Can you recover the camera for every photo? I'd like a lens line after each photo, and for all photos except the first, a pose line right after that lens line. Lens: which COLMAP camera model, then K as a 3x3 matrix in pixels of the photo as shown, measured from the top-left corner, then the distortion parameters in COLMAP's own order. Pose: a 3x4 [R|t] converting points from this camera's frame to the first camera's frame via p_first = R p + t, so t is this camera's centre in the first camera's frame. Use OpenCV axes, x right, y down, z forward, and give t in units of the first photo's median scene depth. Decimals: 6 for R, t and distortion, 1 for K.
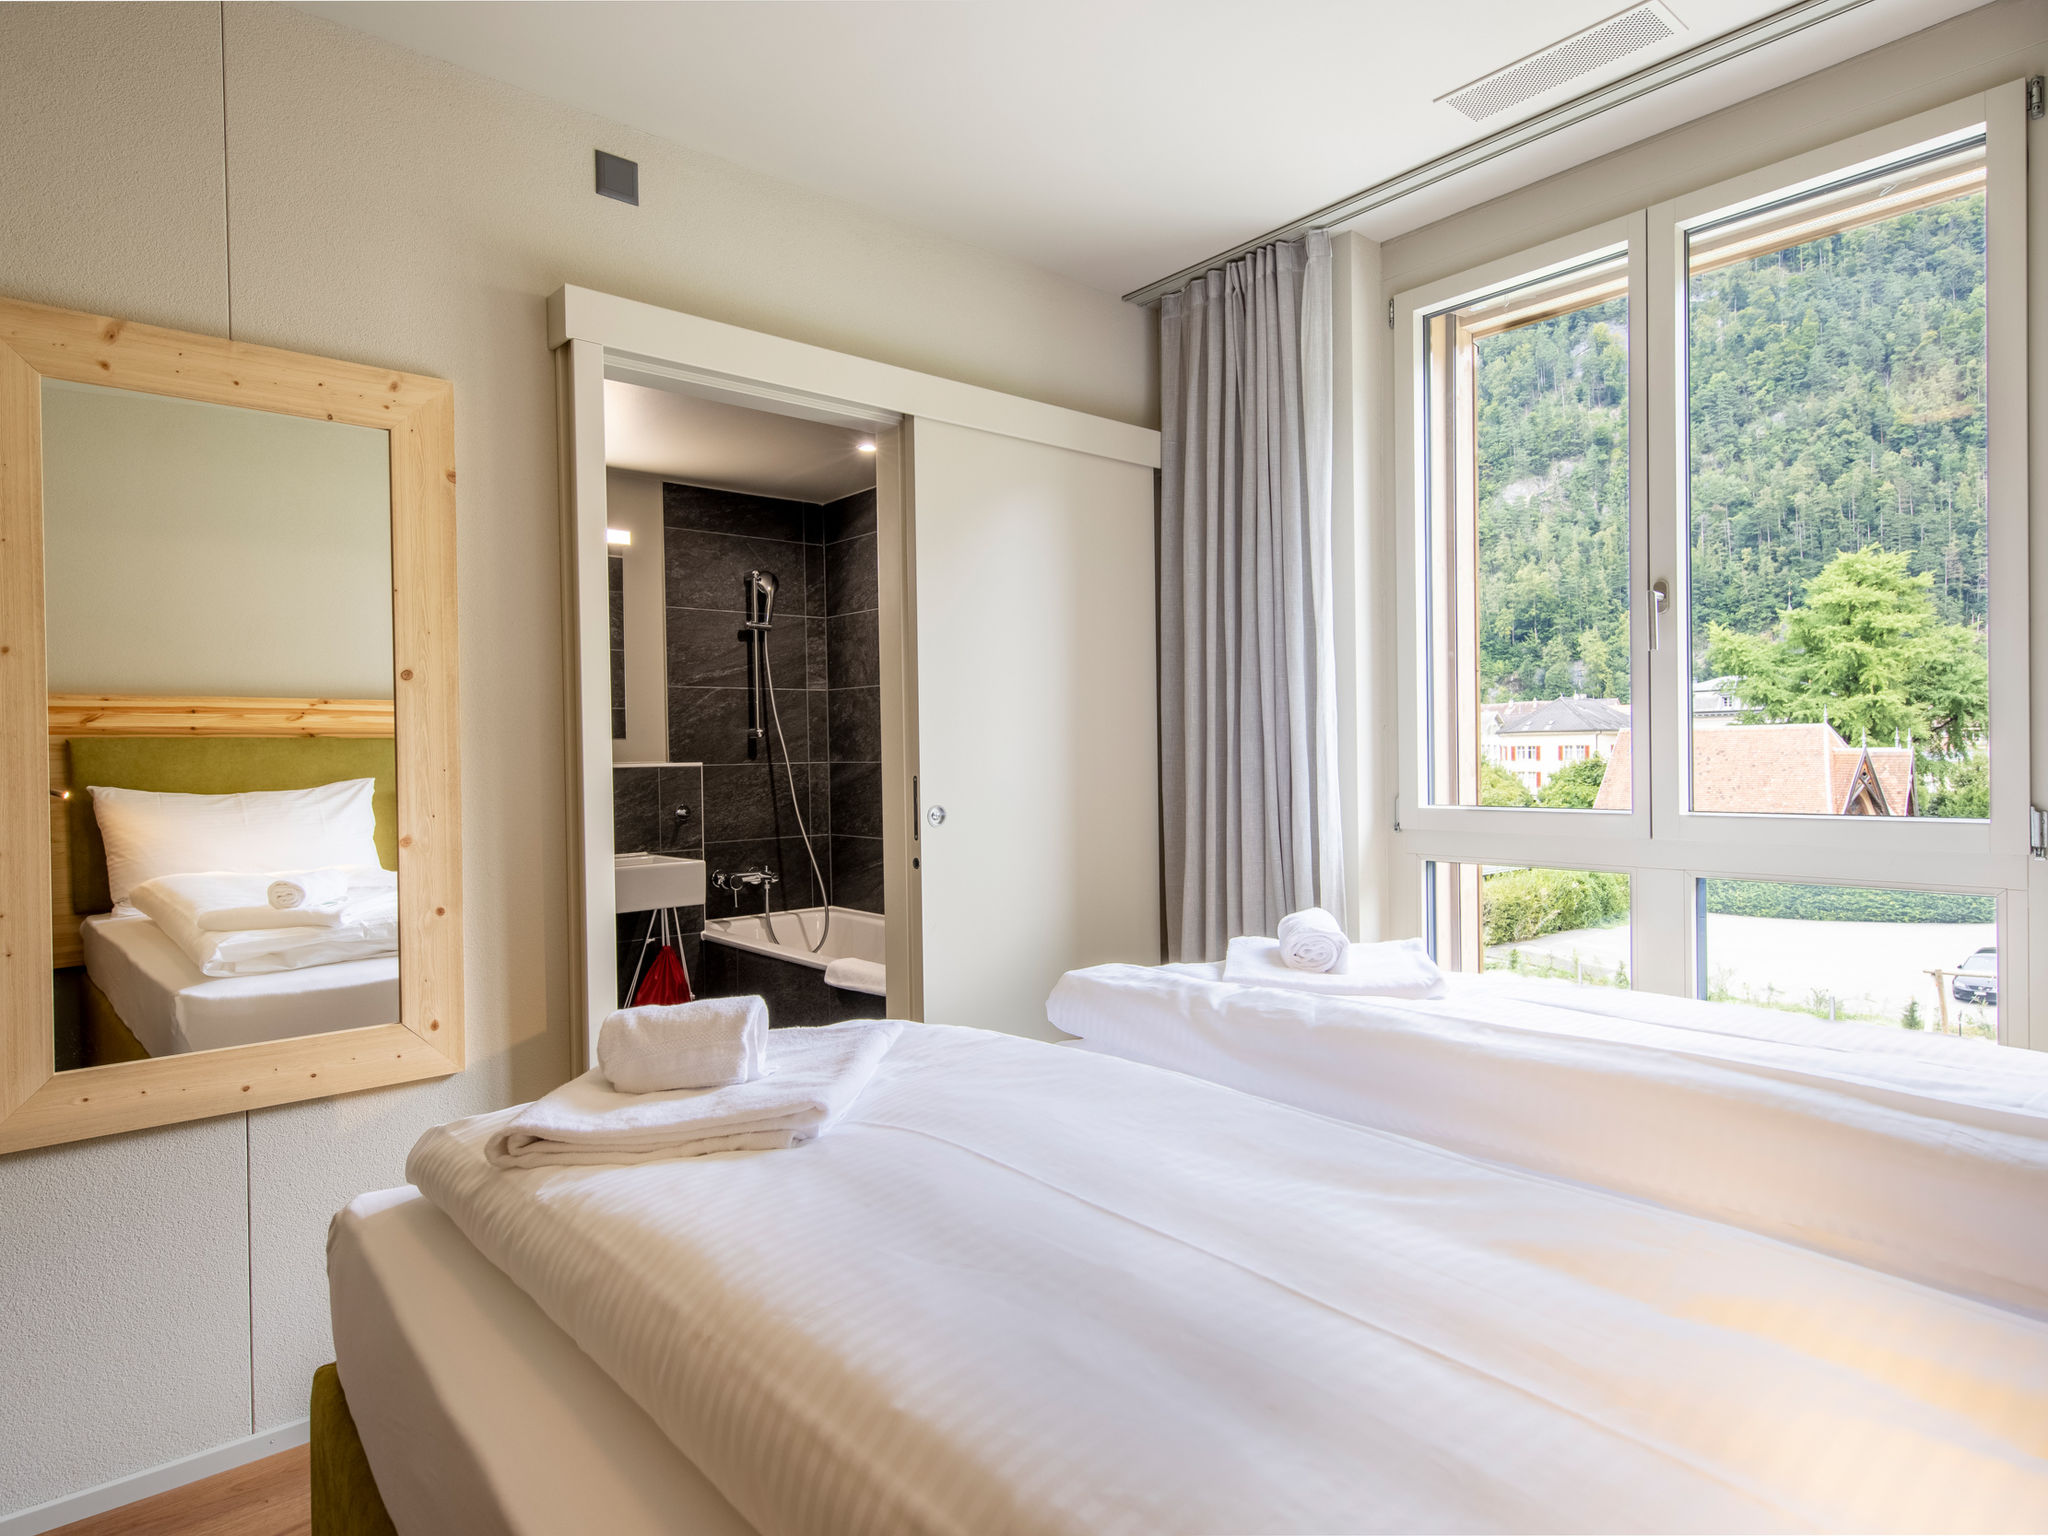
lens RADIAL K [[1133.3, 0, 983.1], [0, 1133.3, 770.1], [0, 0, 1]] dist [0.009061, -0.001239]
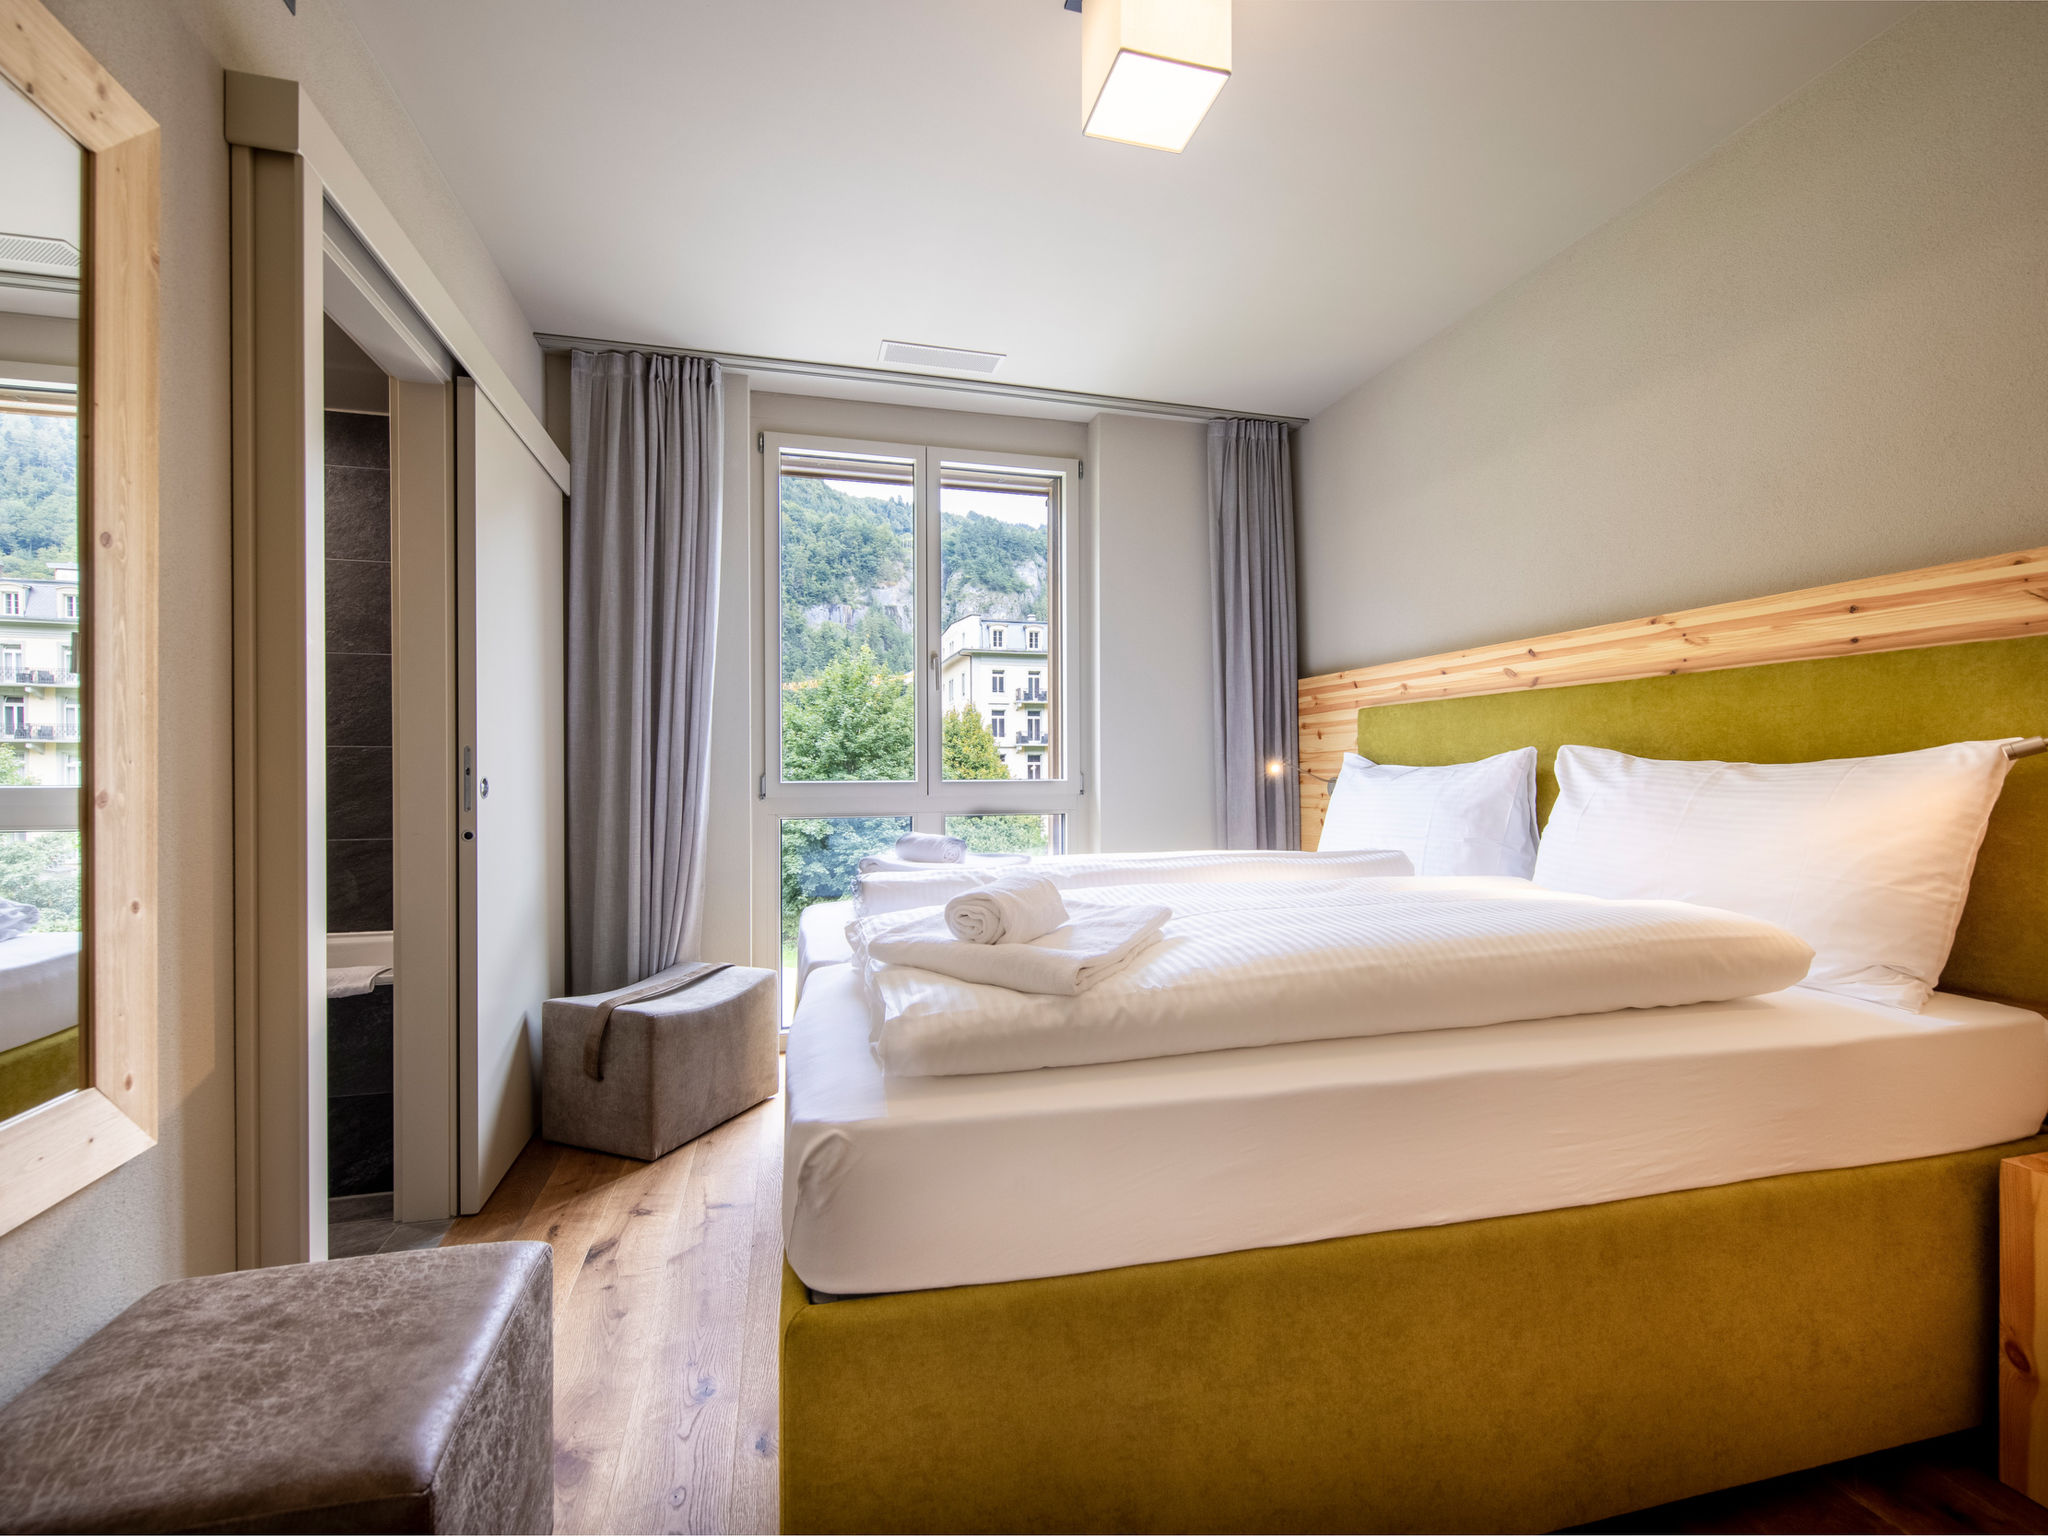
lens RADIAL K [[884.2, 0, 1010.0], [0, 884.2, 768.7], [0, 0, 1]] dist [0.001016, -0.000352]
pose [[0.450182, 0.019523, 0.892724, -0.506202], [0.006262, 0.999667, -0.025020, 0.043252], [-0.892915, 0.016854, 0.449910, 0.226305]]
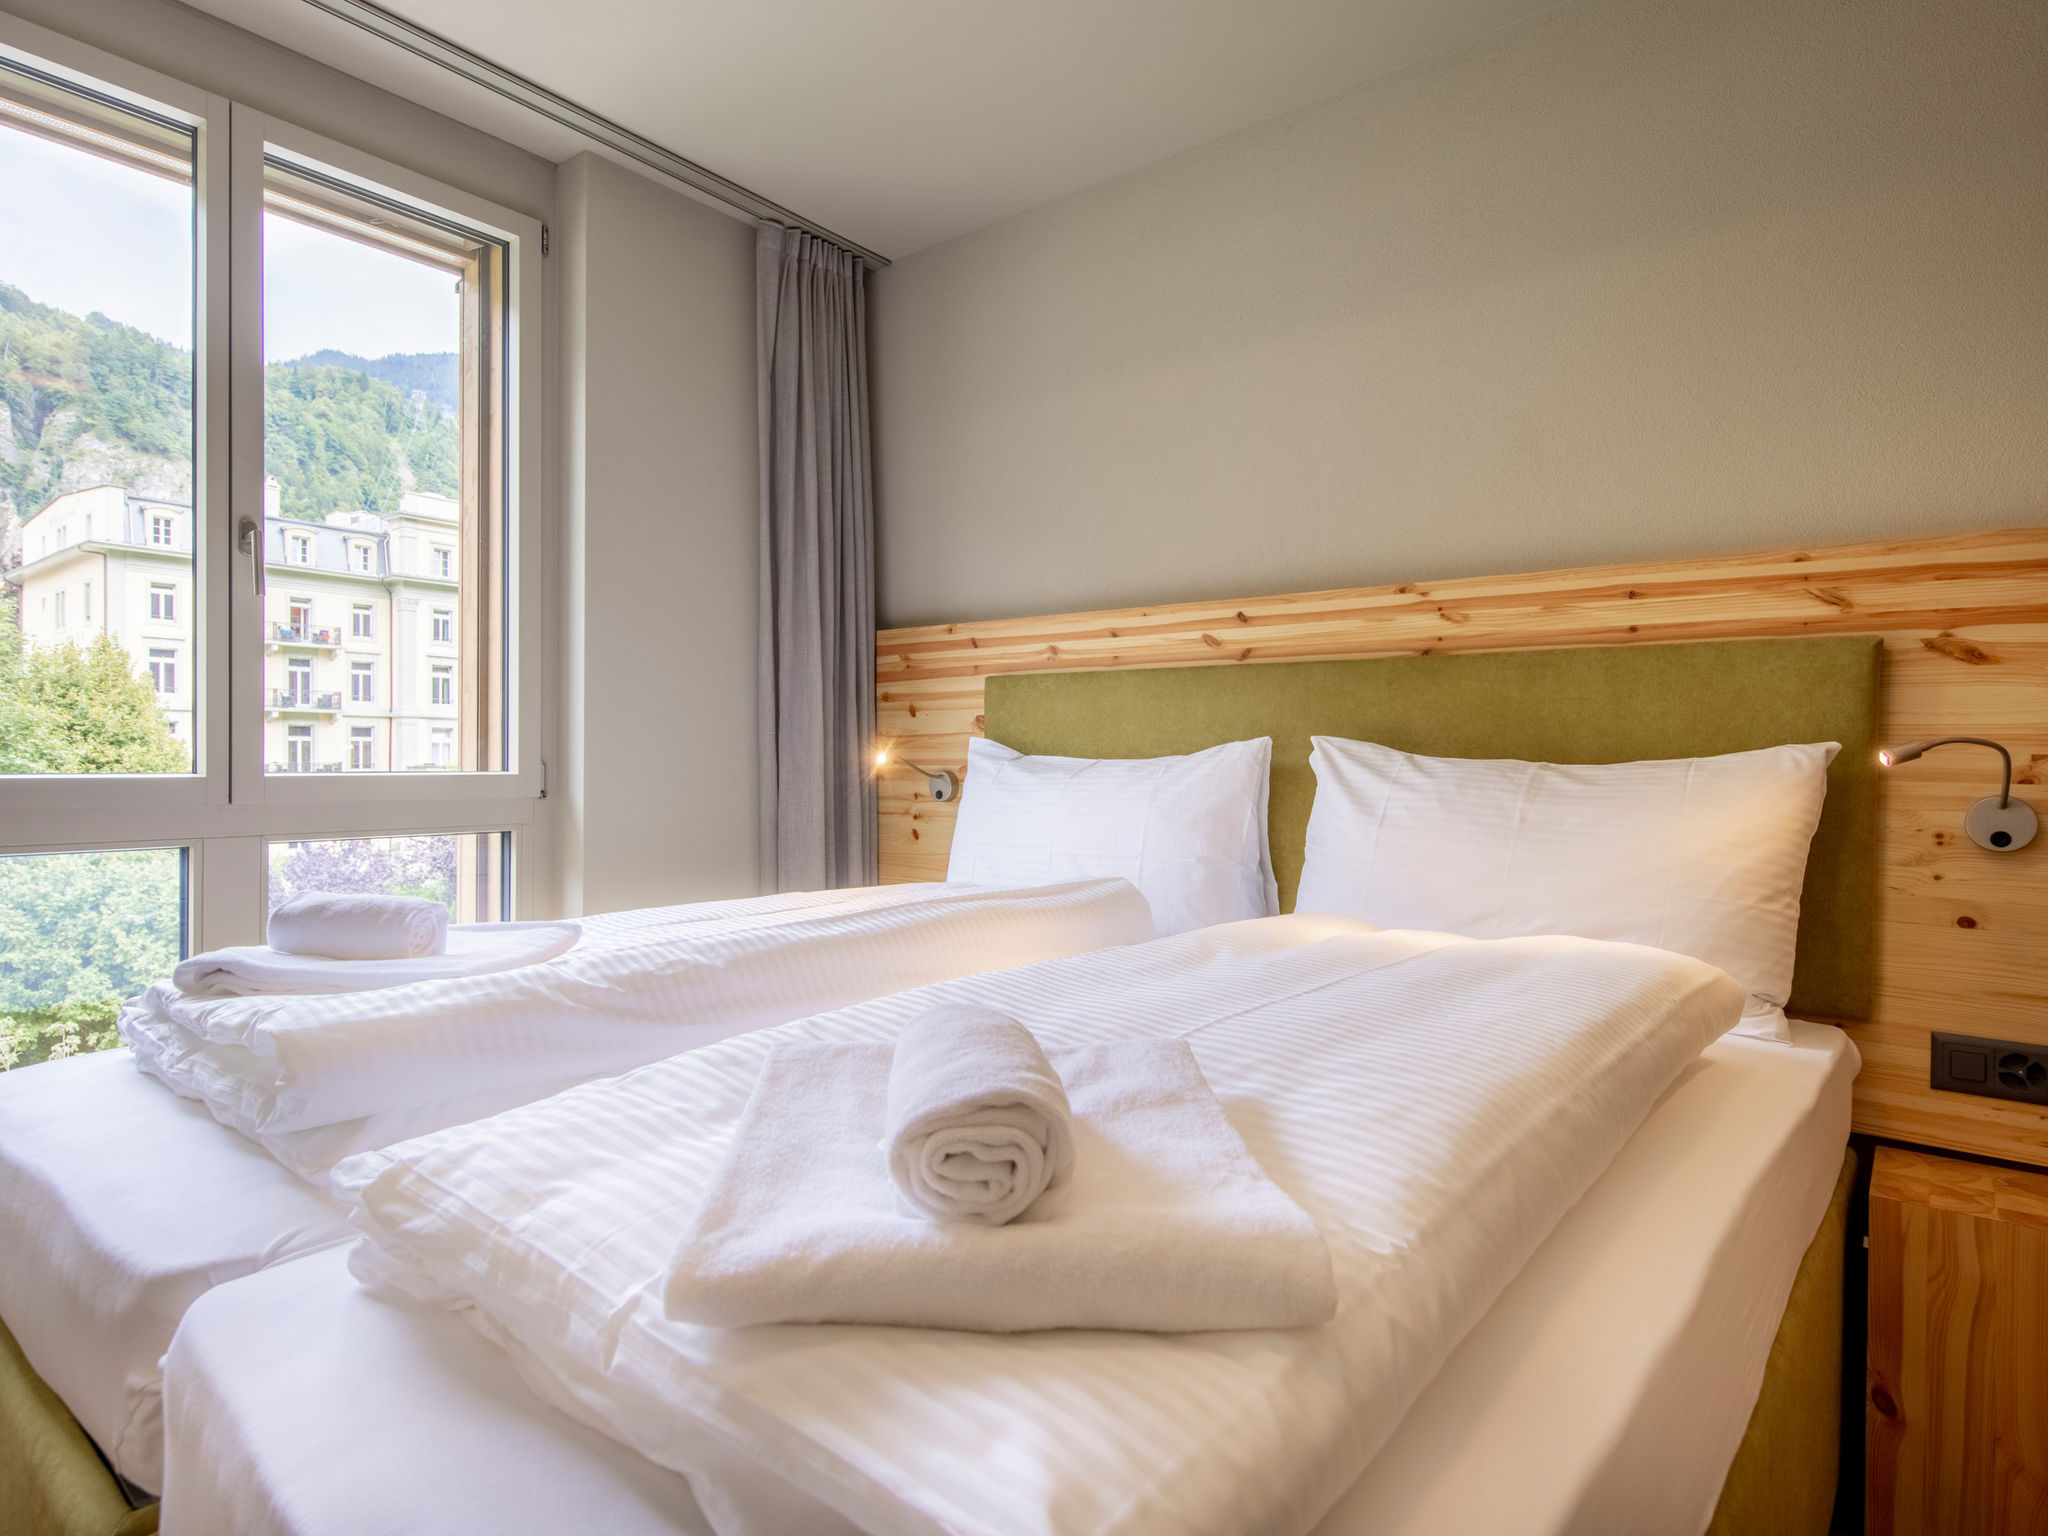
lens RADIAL K [[1133.3, 0, 1025.0], [0, 1133.3, 762.5], [0, 0, 1]] dist [0.009061, -0.001239]
pose [[-0.175749, 0.011904, 0.984363, -0.340329], [0.006368, 0.999920, -0.010956, 0.032542], [-0.984414, 0.004343, -0.175810, 0.469188]]
